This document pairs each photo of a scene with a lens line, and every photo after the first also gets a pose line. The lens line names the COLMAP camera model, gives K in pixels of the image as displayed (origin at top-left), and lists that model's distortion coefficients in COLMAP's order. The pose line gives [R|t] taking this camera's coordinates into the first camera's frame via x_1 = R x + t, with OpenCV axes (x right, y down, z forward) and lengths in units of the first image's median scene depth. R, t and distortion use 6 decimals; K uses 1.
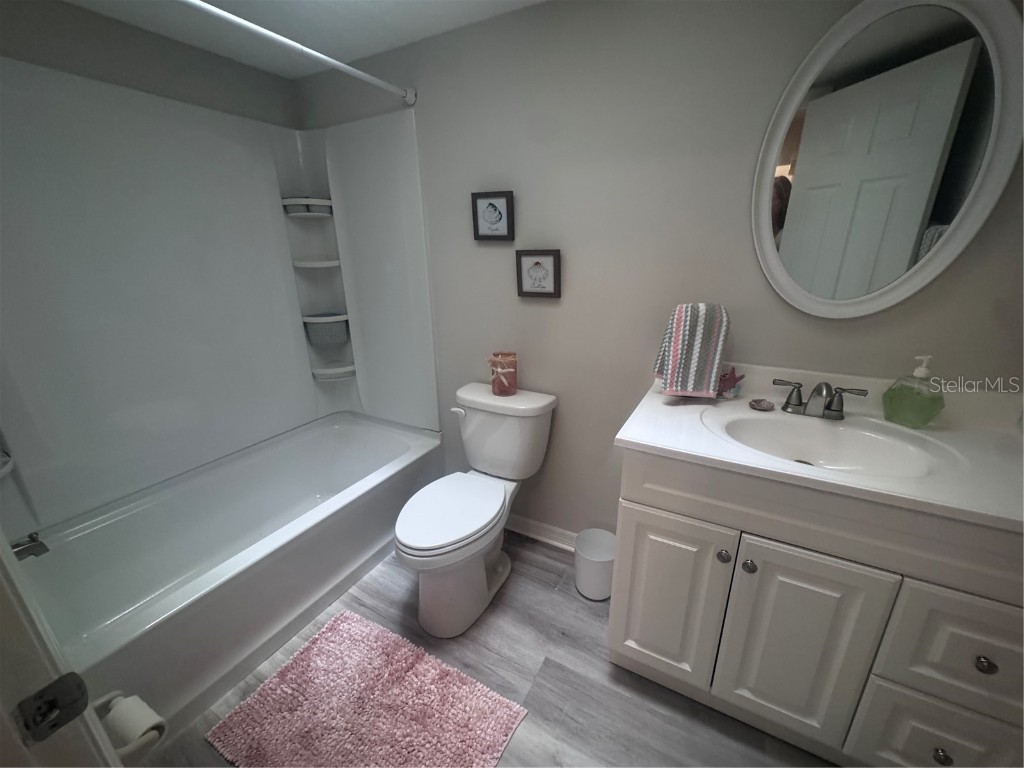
lens RADIAL K [[411.1, 0, 513.6], [0, 411.1, 386.8], [0, 0, 1]] dist [-0.003528, -0.000317]
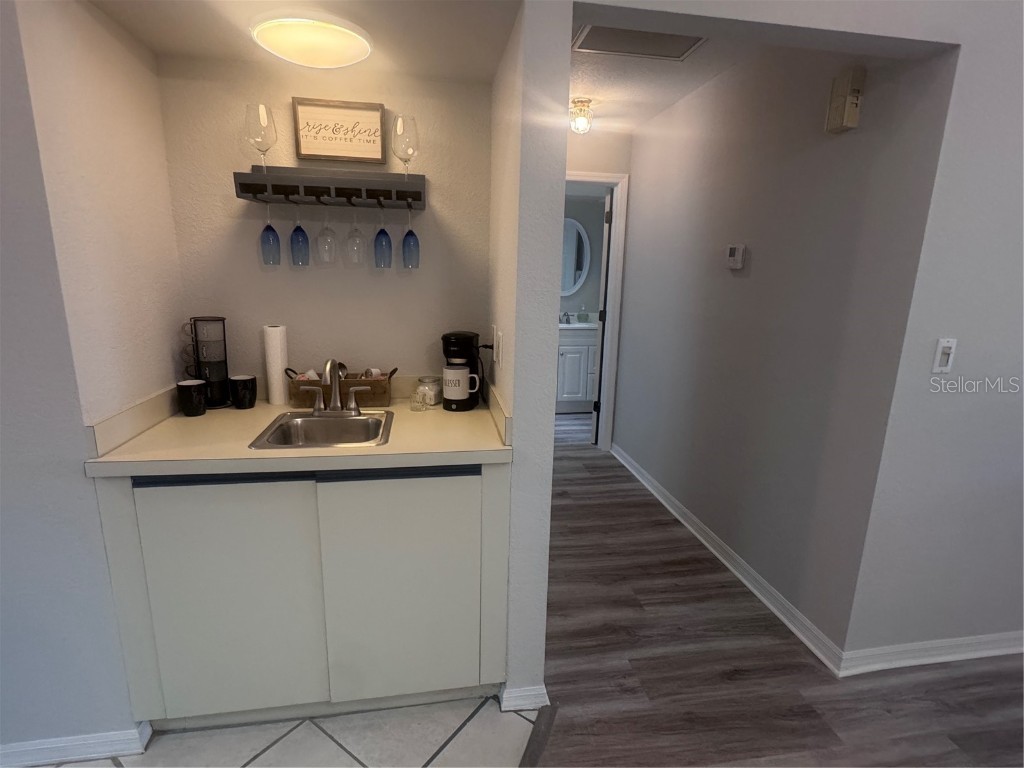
lens RADIAL K [[505.7, 0, 512.0], [0, 505.7, 384.0], [0, 0, 1]] dist [0.000013, -0.000004]
pose [[0.789866, -0.101505, 0.604821, -2.719622], [0.166316, 0.984704, -0.051941, 0.852995], [-0.590298, 0.141618, 0.794665, -2.504897]]
